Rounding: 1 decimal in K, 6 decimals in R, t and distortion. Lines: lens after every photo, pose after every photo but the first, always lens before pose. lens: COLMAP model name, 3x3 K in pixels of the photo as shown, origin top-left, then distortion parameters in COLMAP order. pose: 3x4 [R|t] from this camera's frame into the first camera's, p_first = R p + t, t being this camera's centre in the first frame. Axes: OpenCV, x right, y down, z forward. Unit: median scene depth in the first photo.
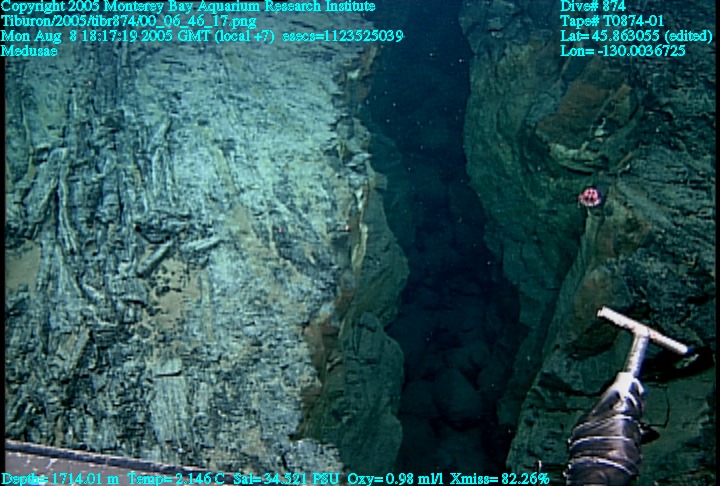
lens RADIAL K [[686.8, 0, 360.0], [0, 686.8, 243.0], [0, 0, 1]] dist [0.040675, 0.147143]
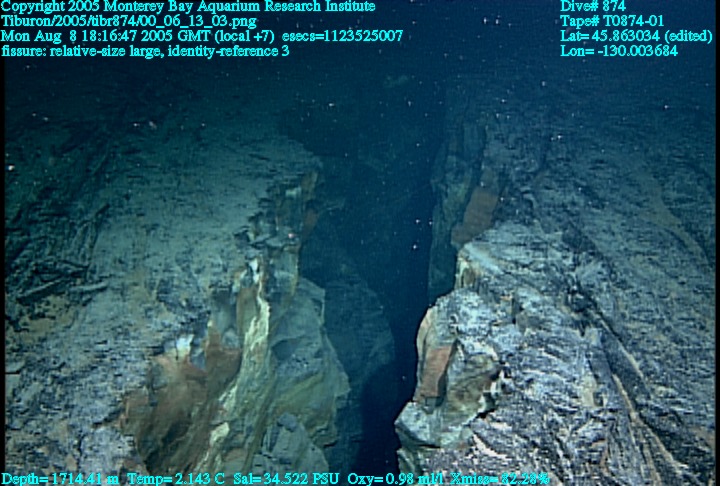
lens RADIAL K [[686.8, 0, 360.0], [0, 686.8, 243.0], [0, 0, 1]] dist [0.040675, 0.147143]
pose [[0.993219, 0.022391, -0.114082, 0.328274], [-0.057806, 0.946493, -0.317505, 0.263467], [0.100869, 0.321947, 0.941369, -0.036400]]
